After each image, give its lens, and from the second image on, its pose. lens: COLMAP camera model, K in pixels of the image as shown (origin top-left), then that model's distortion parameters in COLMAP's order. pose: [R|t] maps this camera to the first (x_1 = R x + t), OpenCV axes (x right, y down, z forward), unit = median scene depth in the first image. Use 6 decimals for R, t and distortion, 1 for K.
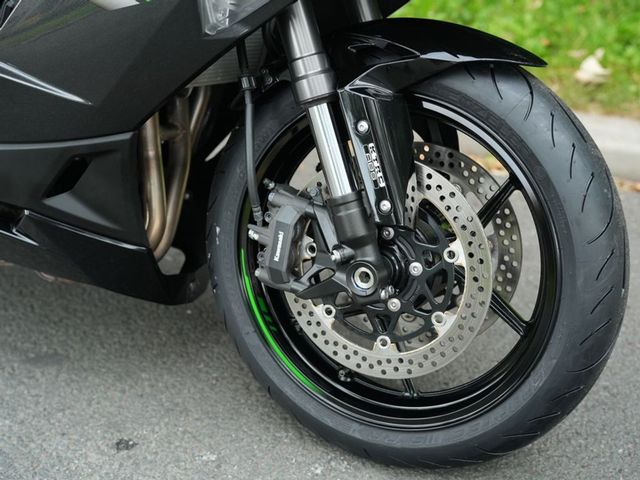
lens RADIAL K [[1014.0, 0, 320.0], [0, 1014.0, 240.0], [0, 0, 1]] dist [-0.078357, 0.917576]
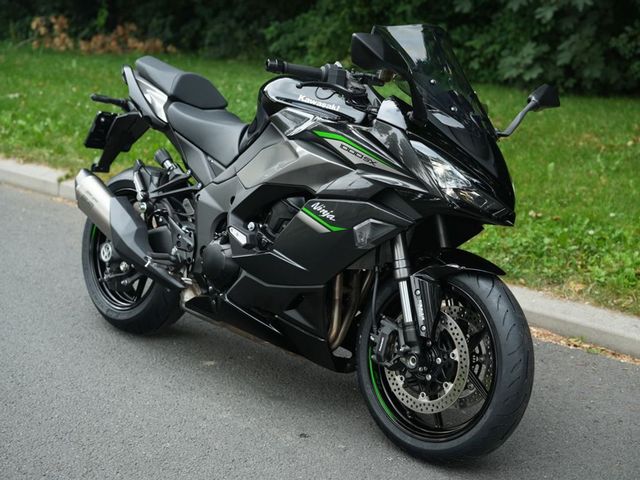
lens RADIAL K [[1014.0, 0, 320.0], [0, 1014.0, 240.0], [0, 0, 1]] dist [-0.078357, 0.917576]
pose [[0.950323, 0.099429, -0.294958, 0.452429], [-0.154787, 0.973093, -0.170681, 0.180169], [0.270051, 0.207857, 0.940143, -1.125728]]
